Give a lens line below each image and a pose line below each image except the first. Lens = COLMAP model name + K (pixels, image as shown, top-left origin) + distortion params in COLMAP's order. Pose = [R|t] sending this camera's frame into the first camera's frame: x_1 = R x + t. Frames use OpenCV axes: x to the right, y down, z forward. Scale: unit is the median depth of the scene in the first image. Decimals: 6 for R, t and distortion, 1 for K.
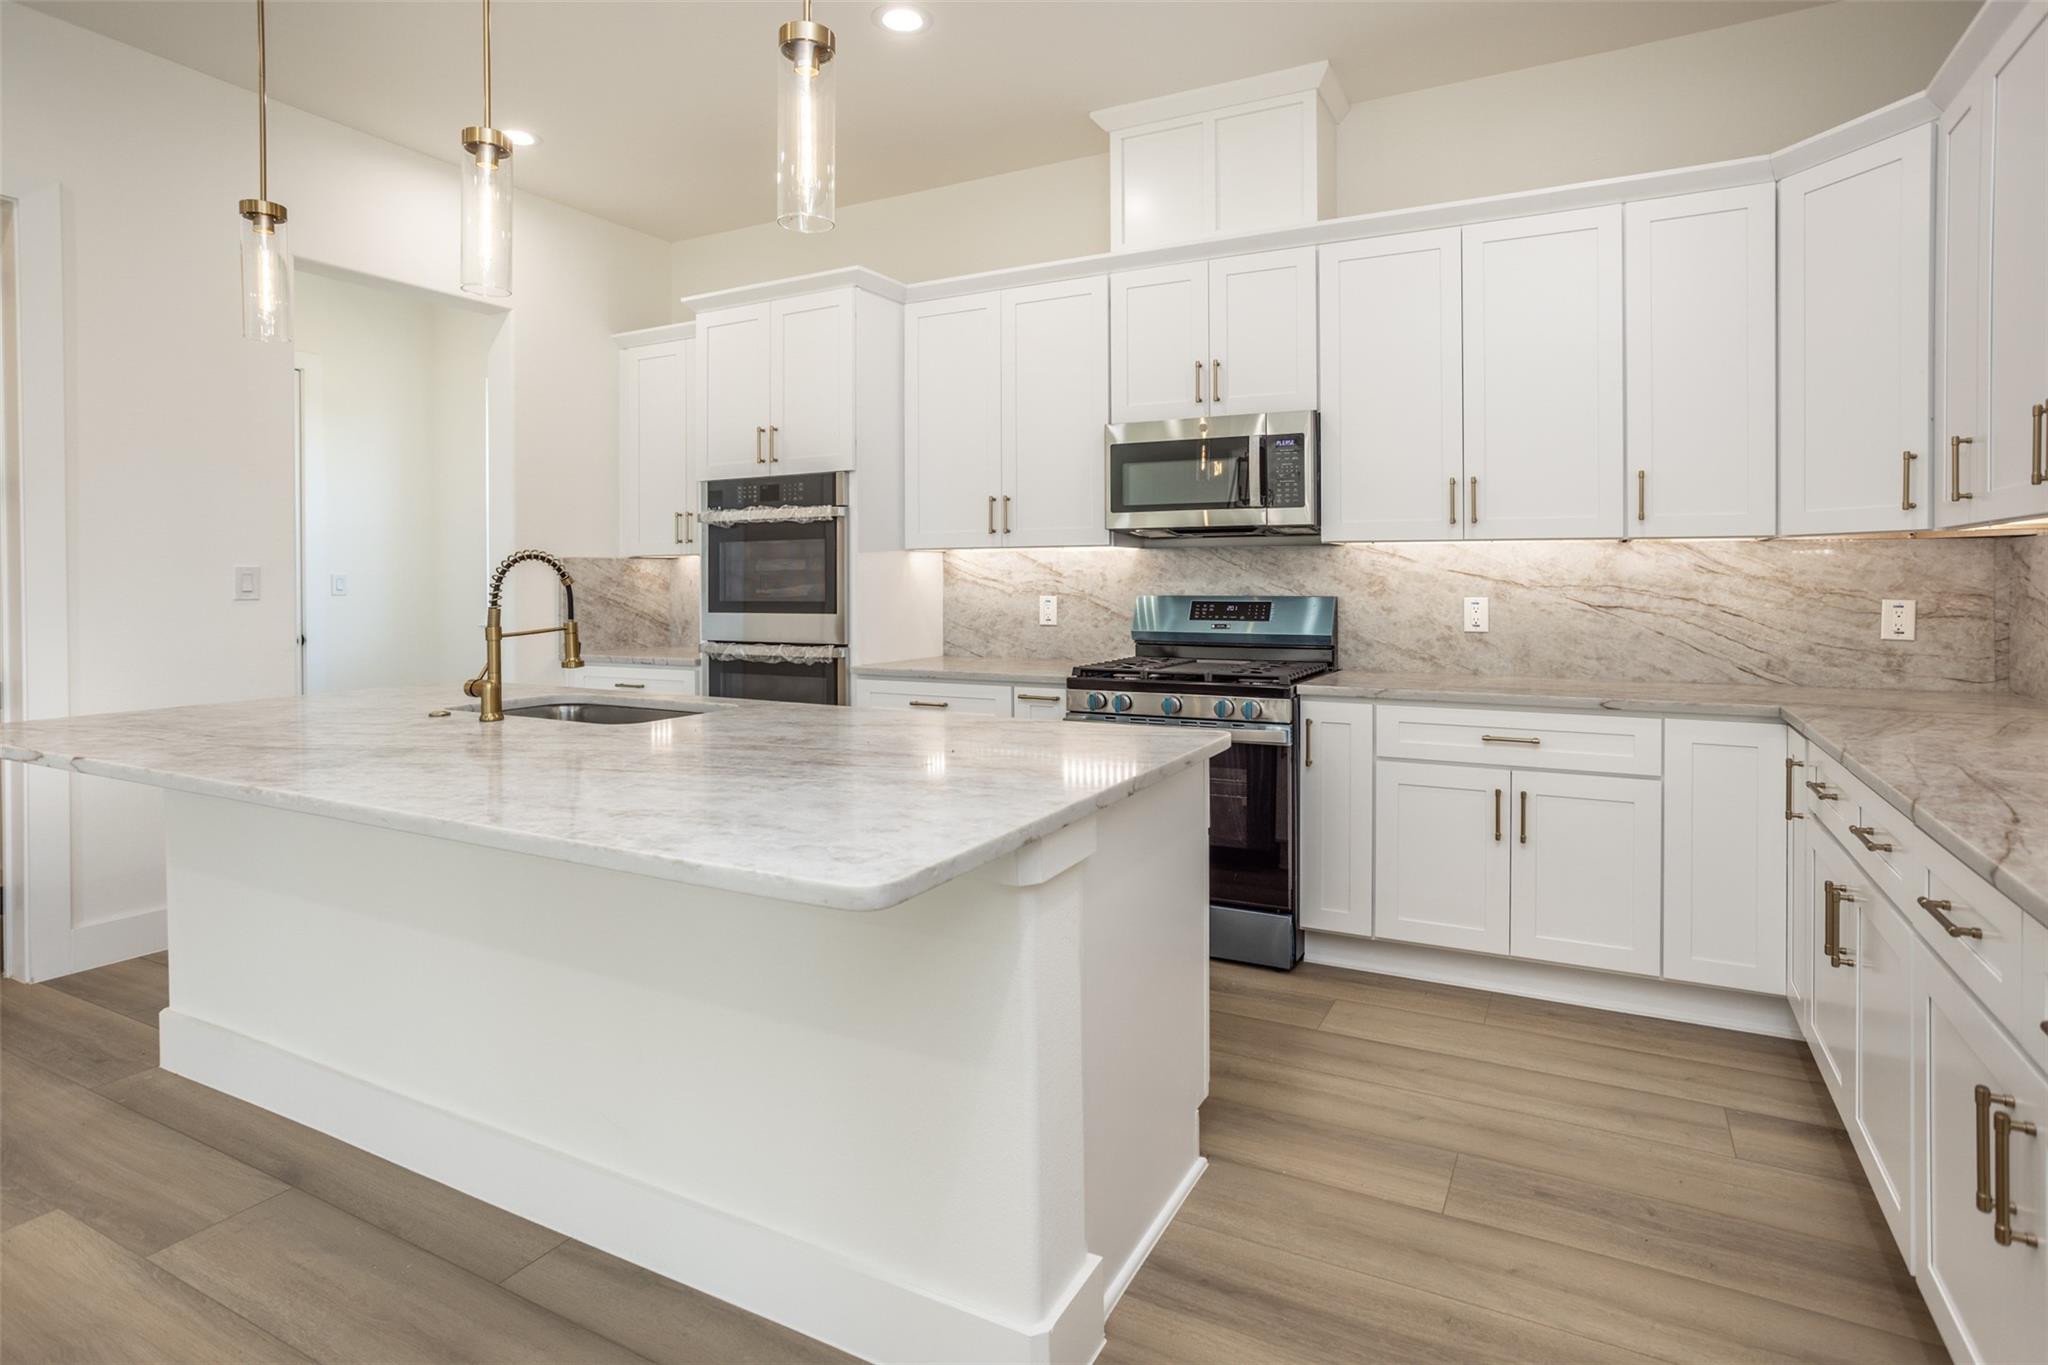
lens RADIAL K [[1049.7, 0, 1020.9], [0, 1049.7, 581.1], [0, 0, 1]] dist [0.000023, 0.000232]
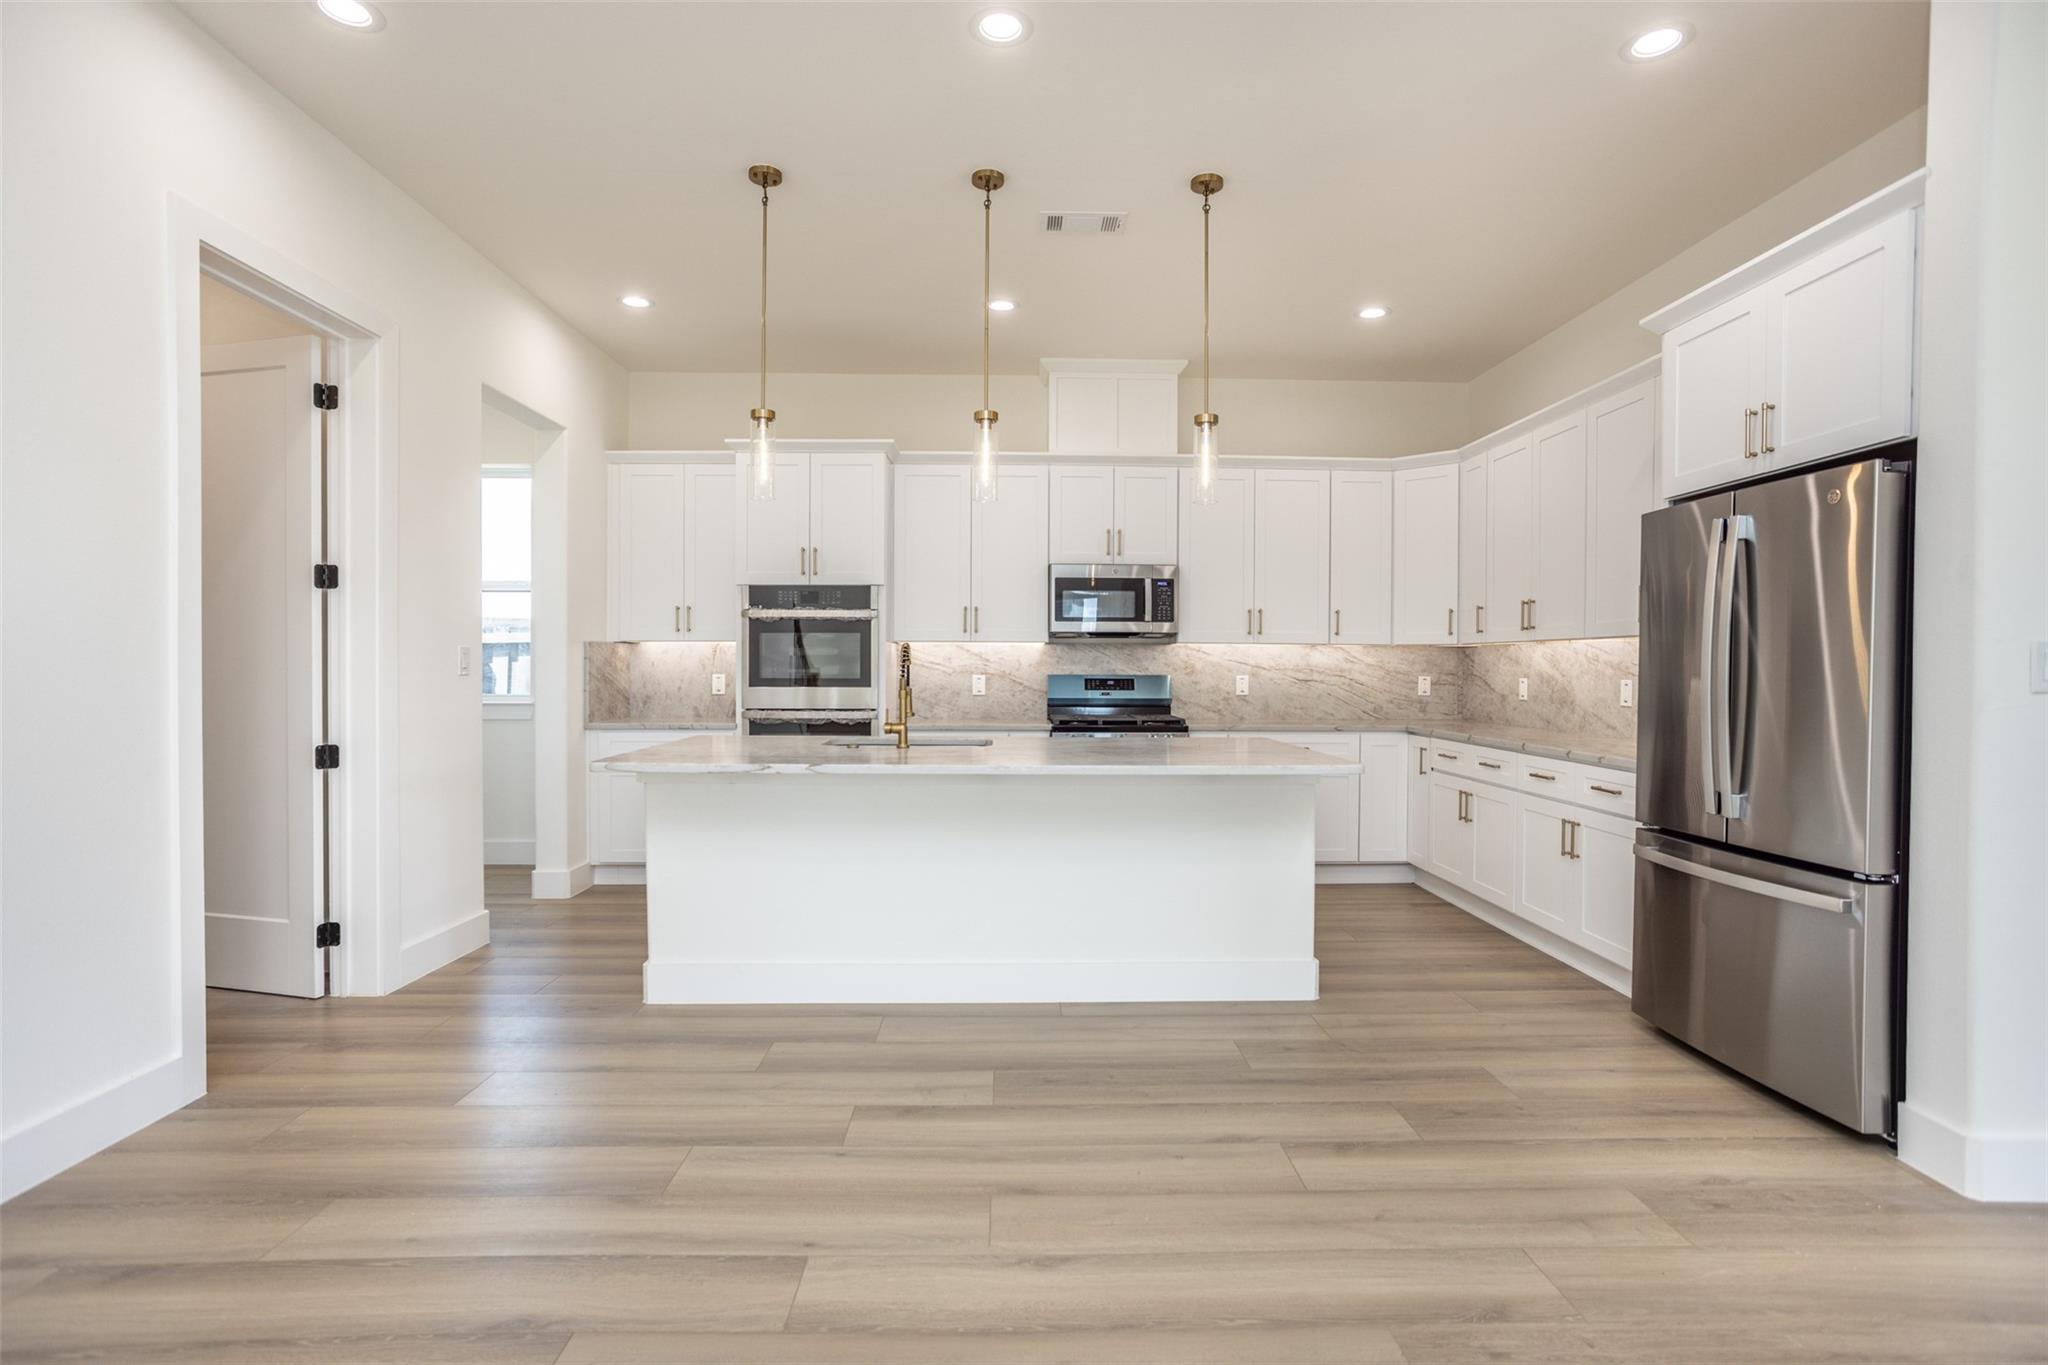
lens RADIAL K [[1052.6, 0, 1024.0], [0, 1052.6, 682.5], [0, 0, 1]] dist [0.001399, 0.000385]
pose [[0.857757, -0.001206, 0.514054, -0.782530], [-0.005249, 0.999925, 0.011105, 0.009267], [-0.514028, -0.012224, 0.857686, -0.327355]]
